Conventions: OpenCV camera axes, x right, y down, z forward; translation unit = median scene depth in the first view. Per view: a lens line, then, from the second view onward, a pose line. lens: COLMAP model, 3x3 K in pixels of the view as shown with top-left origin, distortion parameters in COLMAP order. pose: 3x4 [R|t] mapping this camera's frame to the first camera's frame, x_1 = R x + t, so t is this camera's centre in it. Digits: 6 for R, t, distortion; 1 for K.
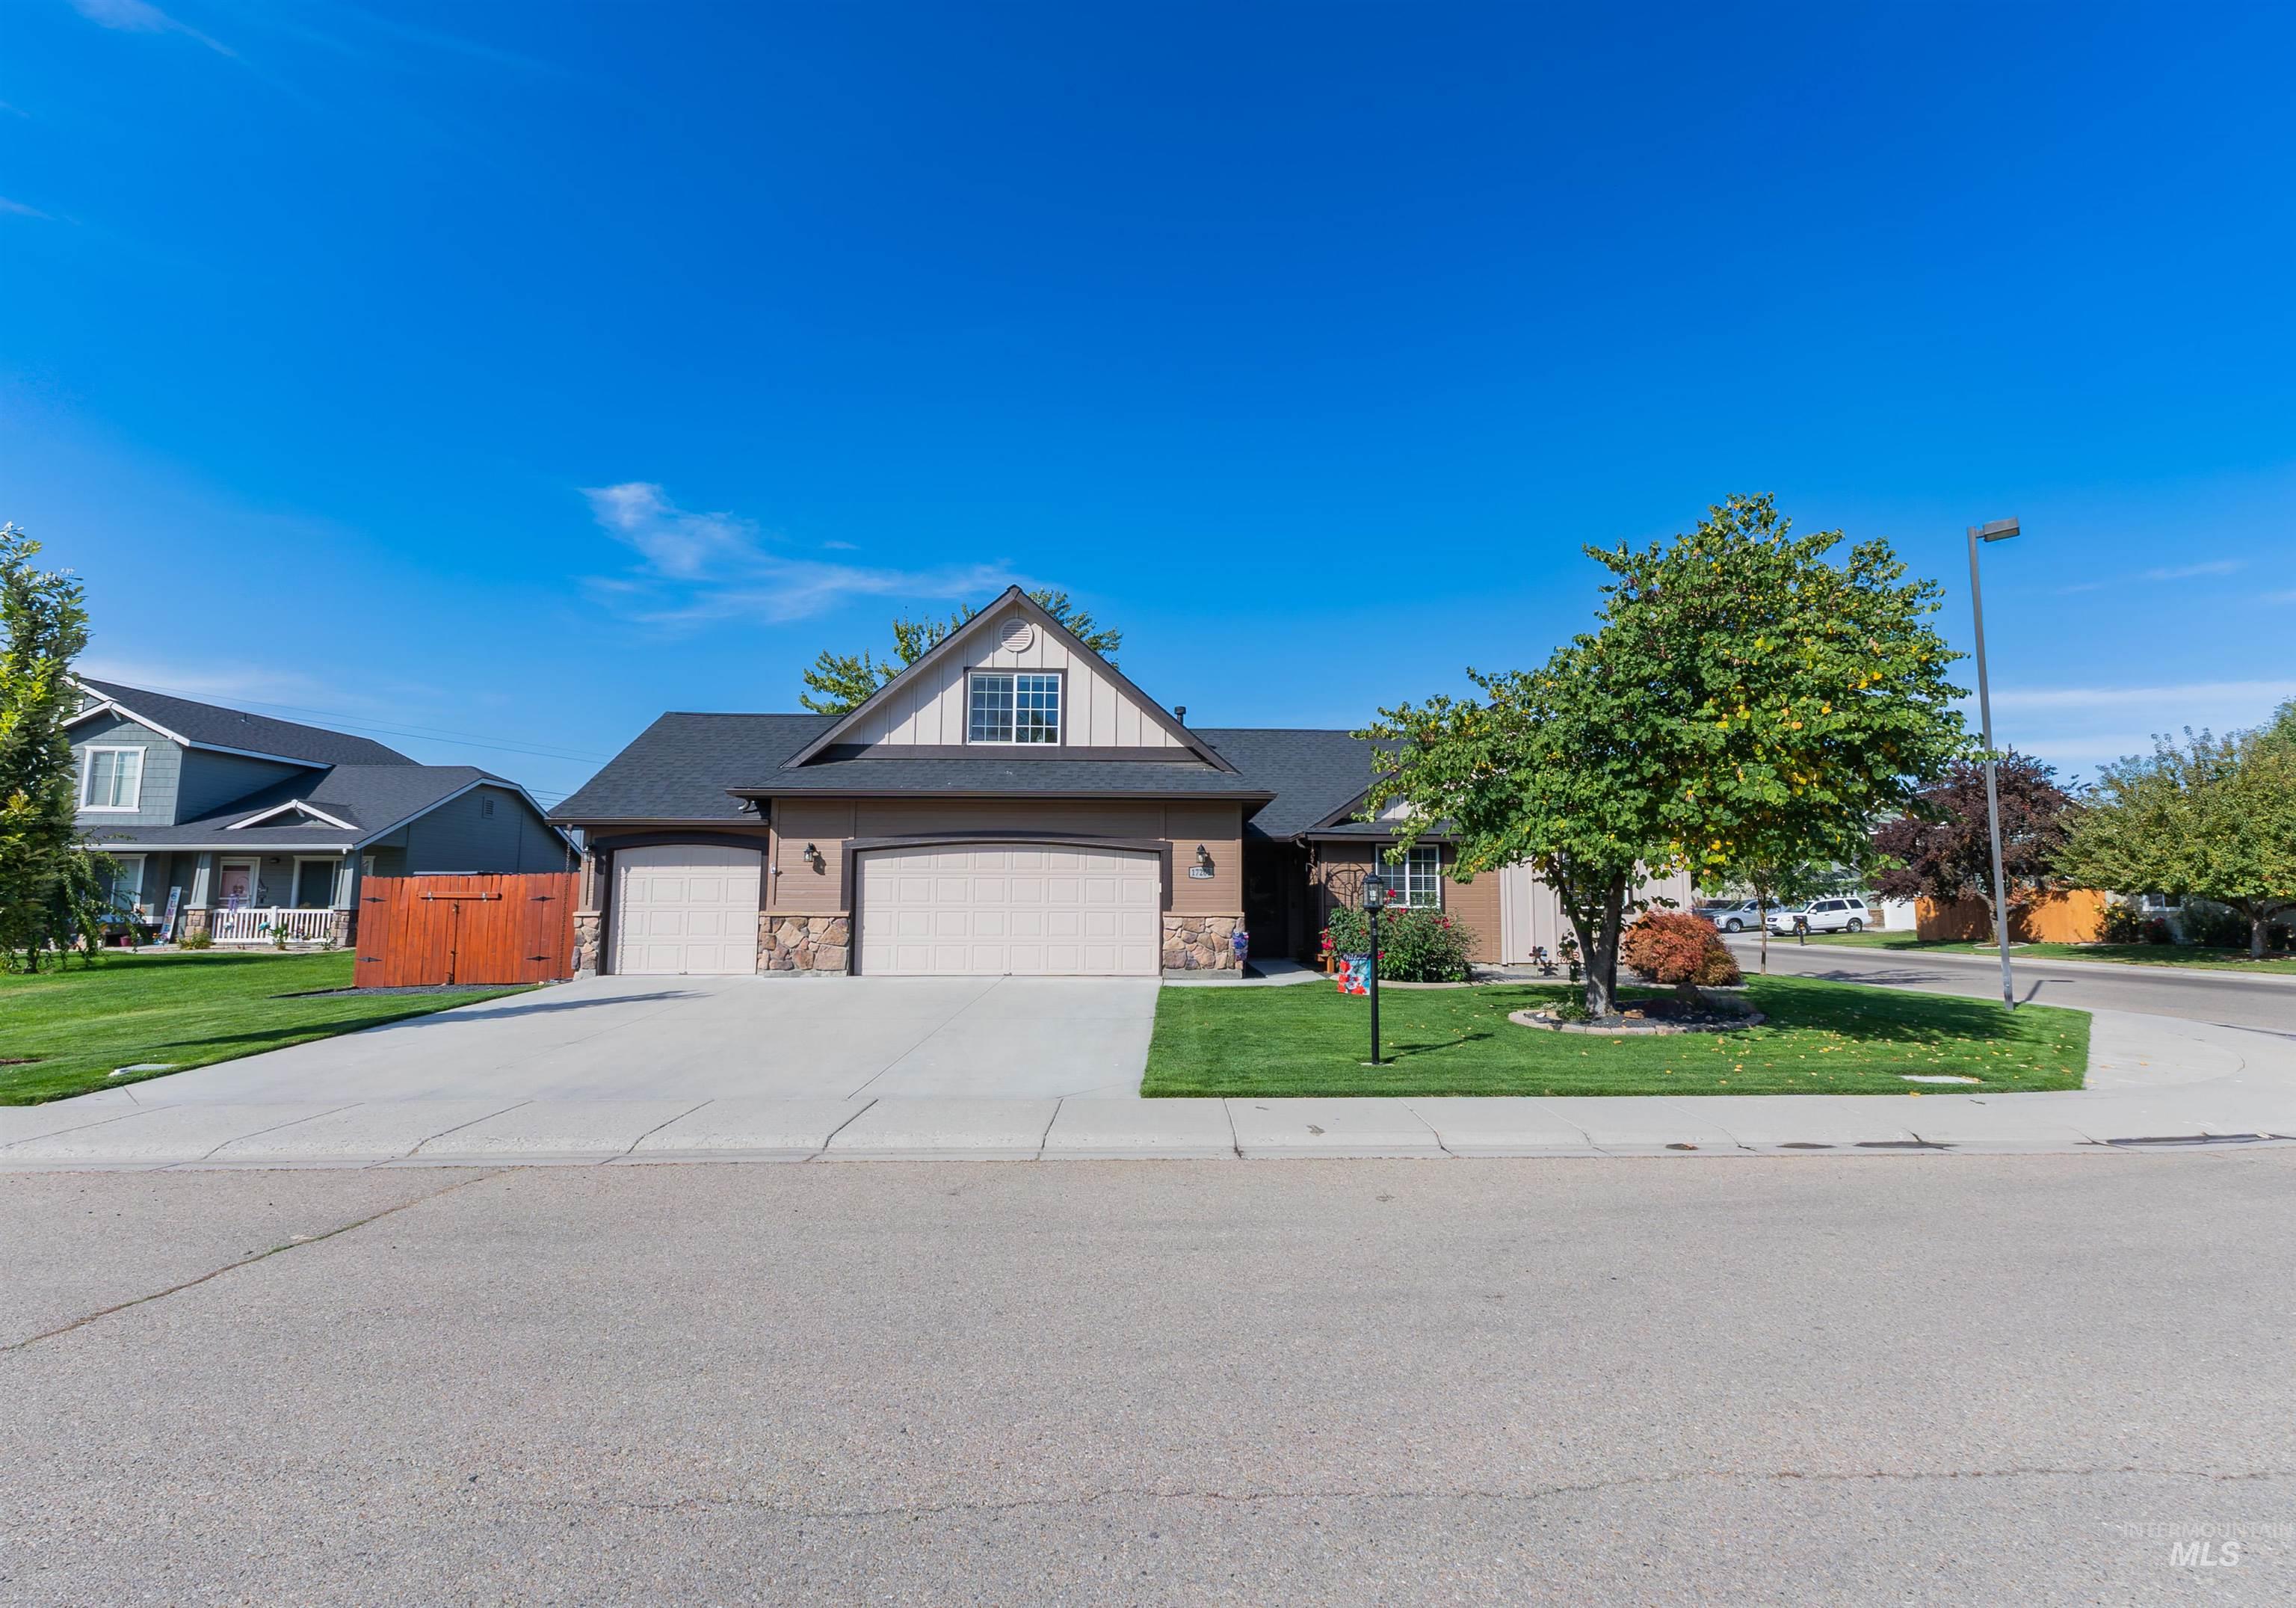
lens RADIAL K [[999.2, 0, 1171.2], [0, 999.2, 800.8], [0, 0, 1]] dist [-0.010092, -0.000143]
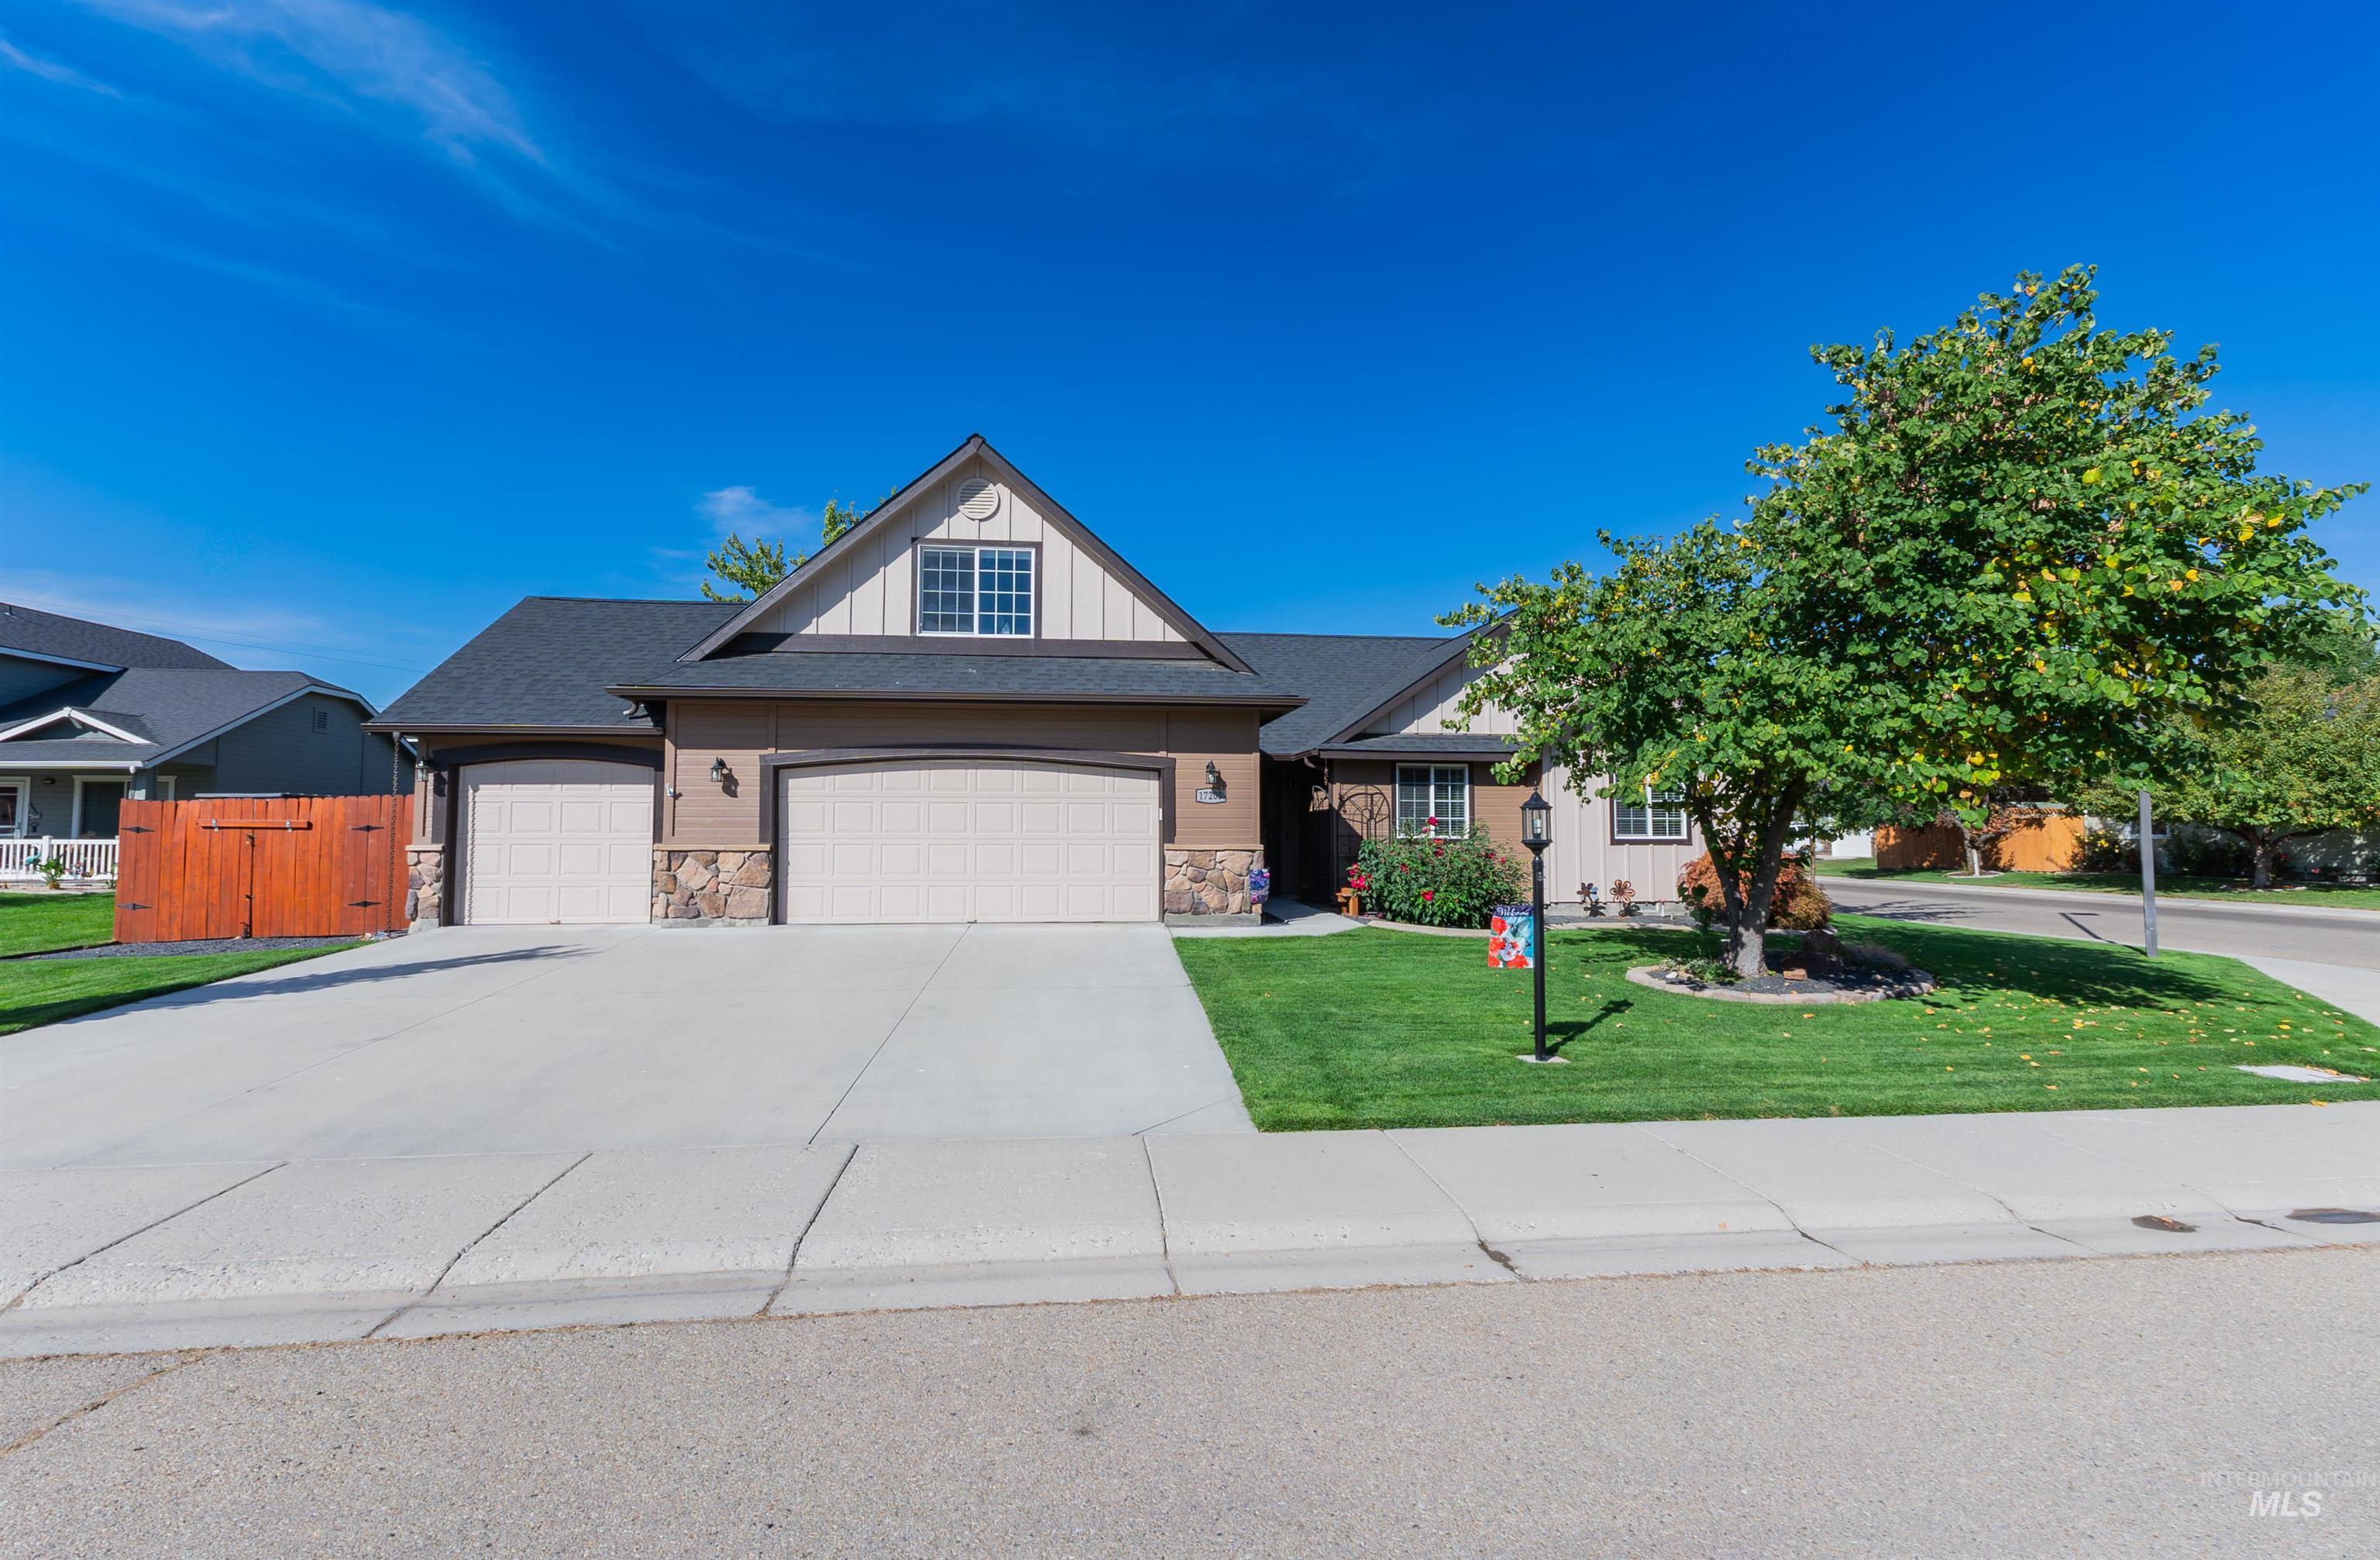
lens RADIAL K [[1078.1, 0, 1180.2], [0, 1078.1, 785.4], [0, 0, 1]] dist [-0.010434, 0.002651]
pose [[0.997689, 0.002689, 0.067895, -0.054108], [-0.006813, 0.998140, 0.060583, 0.010050], [-0.067606, -0.060906, 0.995851, 0.125311]]
